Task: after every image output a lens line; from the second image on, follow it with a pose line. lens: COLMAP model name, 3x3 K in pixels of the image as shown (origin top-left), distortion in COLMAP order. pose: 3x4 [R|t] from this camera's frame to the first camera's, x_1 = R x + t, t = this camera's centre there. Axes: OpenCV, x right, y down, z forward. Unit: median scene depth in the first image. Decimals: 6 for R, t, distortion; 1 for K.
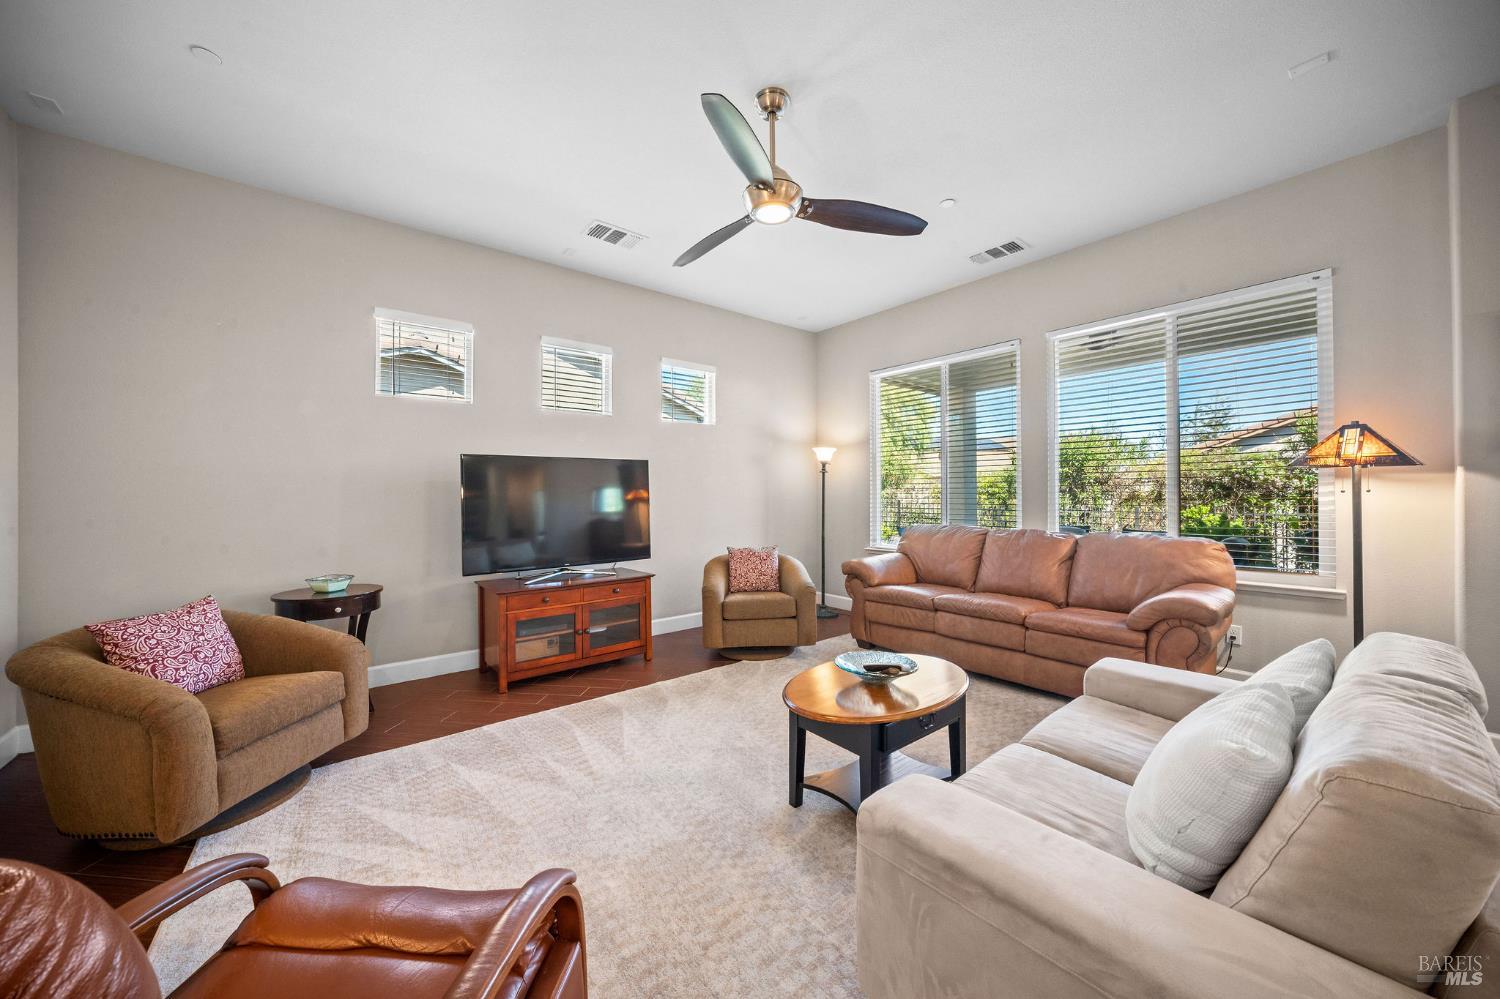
lens RADIAL K [[530.1, 0, 749.7], [0, 530.1, 492.6], [0, 0, 1]] dist [-0.016526, 0.005220]
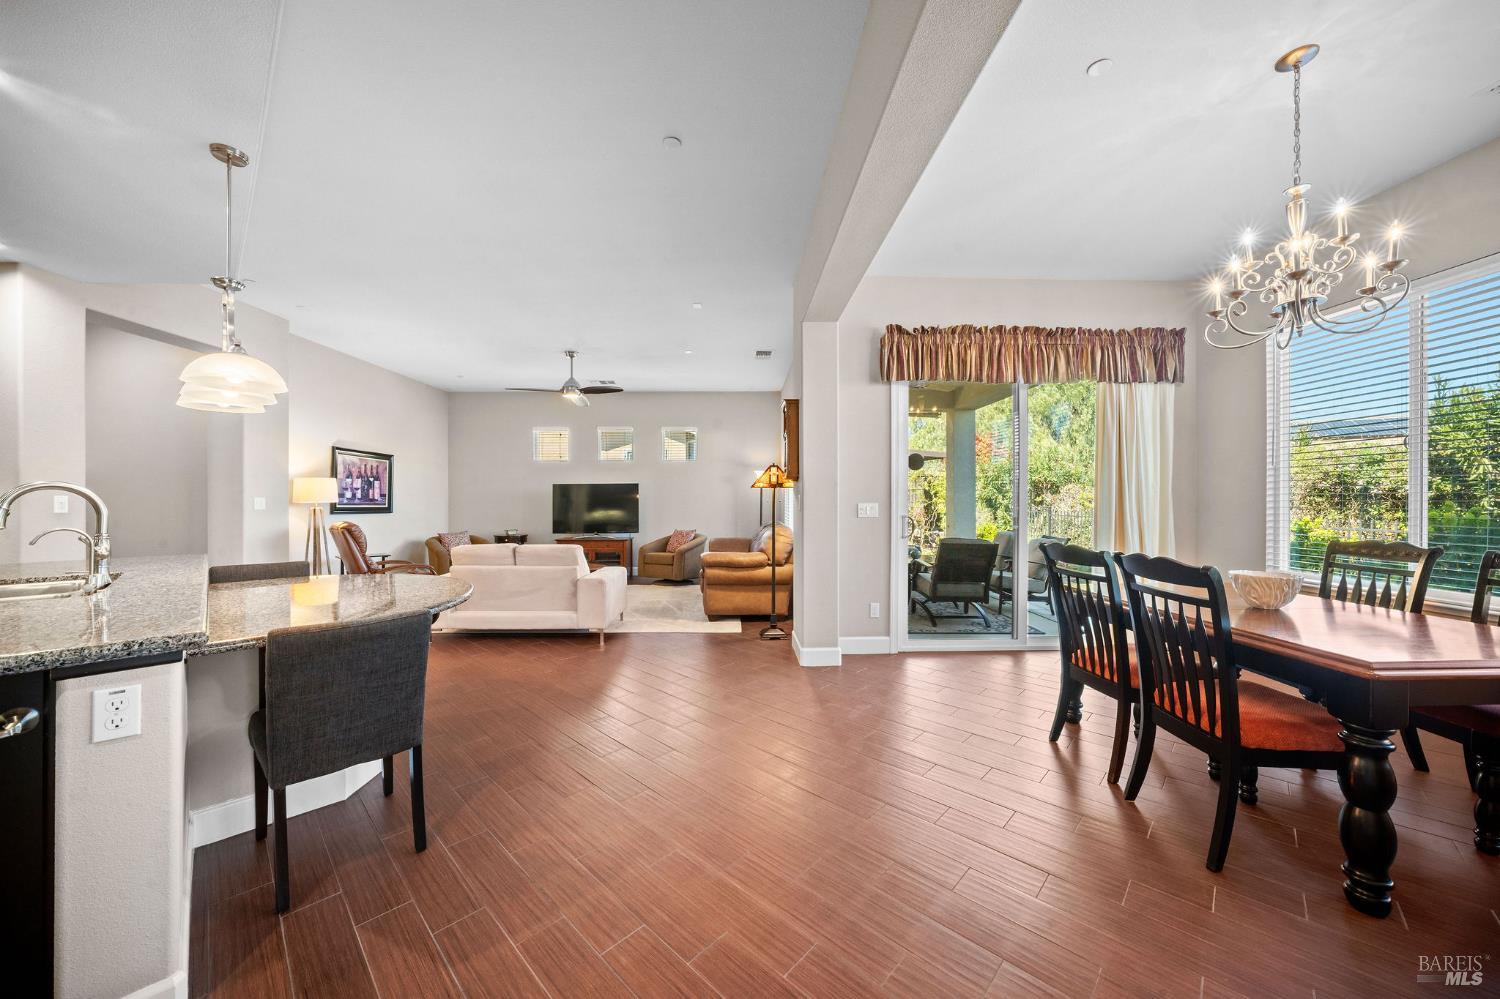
lens RADIAL K [[530.1, 0, 748.0], [0, 530.1, 503.9], [0, 0, 1]] dist [-0.016526, 0.005220]
pose [[0.792245, 0.008881, -0.610138, 1.563662], [-0.000777, 0.999908, 0.013546, -0.013588], [0.610202, -0.010257, 0.792179, -0.376152]]
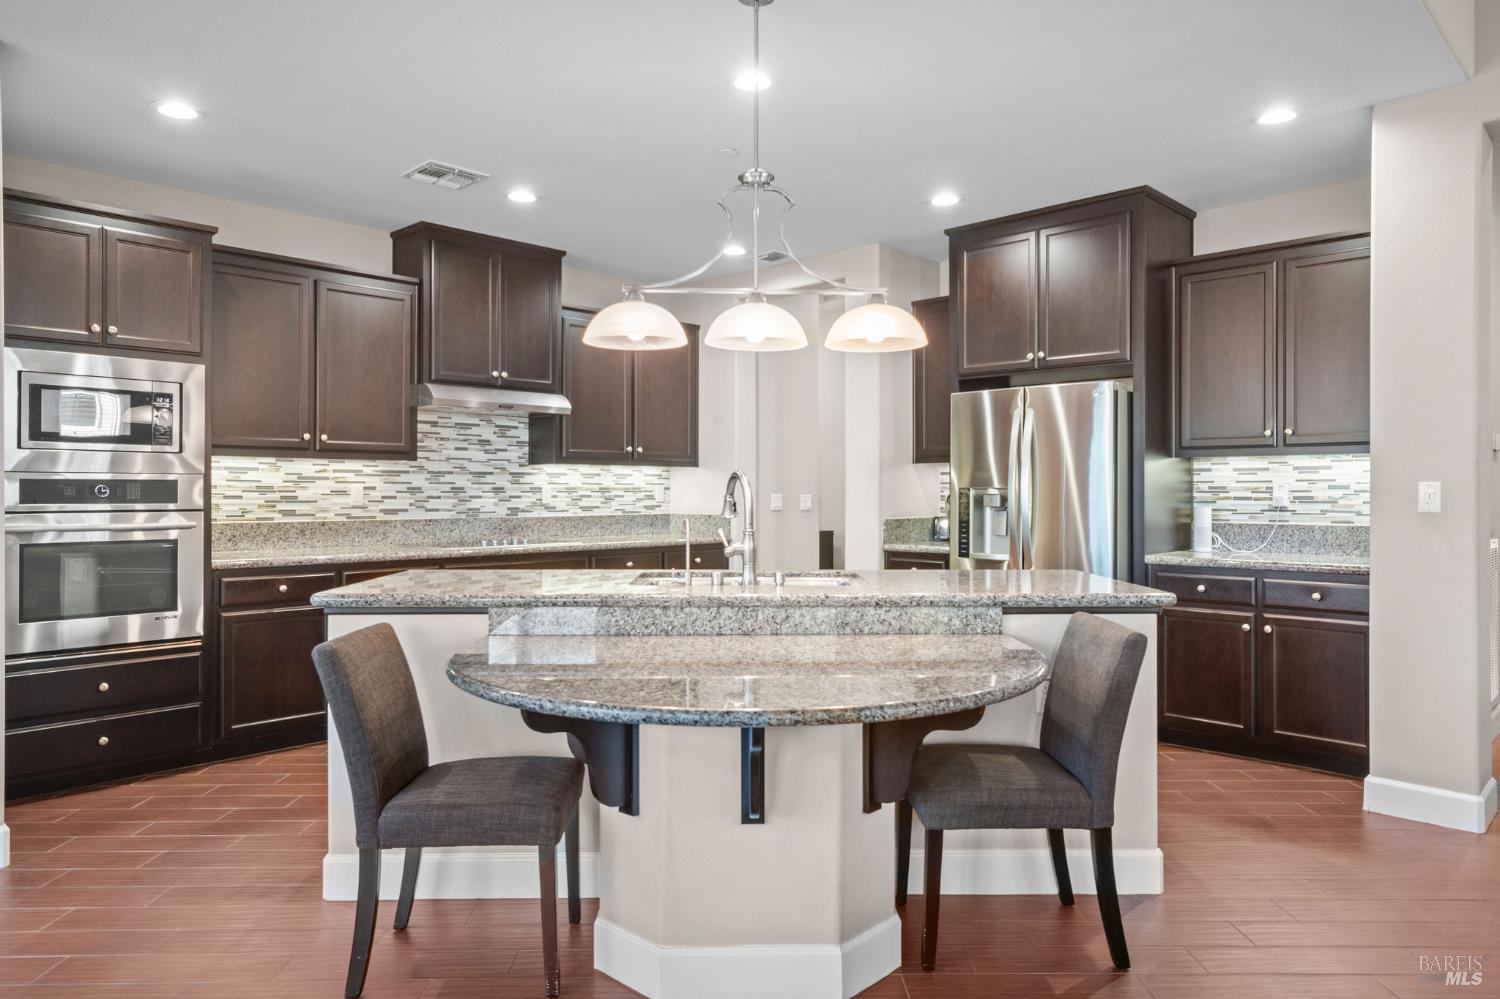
lens RADIAL K [[973.0, 0, 740.1], [0, 973.0, 490.0], [0, 0, 1]] dist [0.014076, 0.004013]
pose [[-0.991970, 0.005977, -0.126335, 0.830702], [0.006593, 0.999968, -0.004457, -0.006985], [0.126304, -0.005254, -0.991978, 0.503835]]
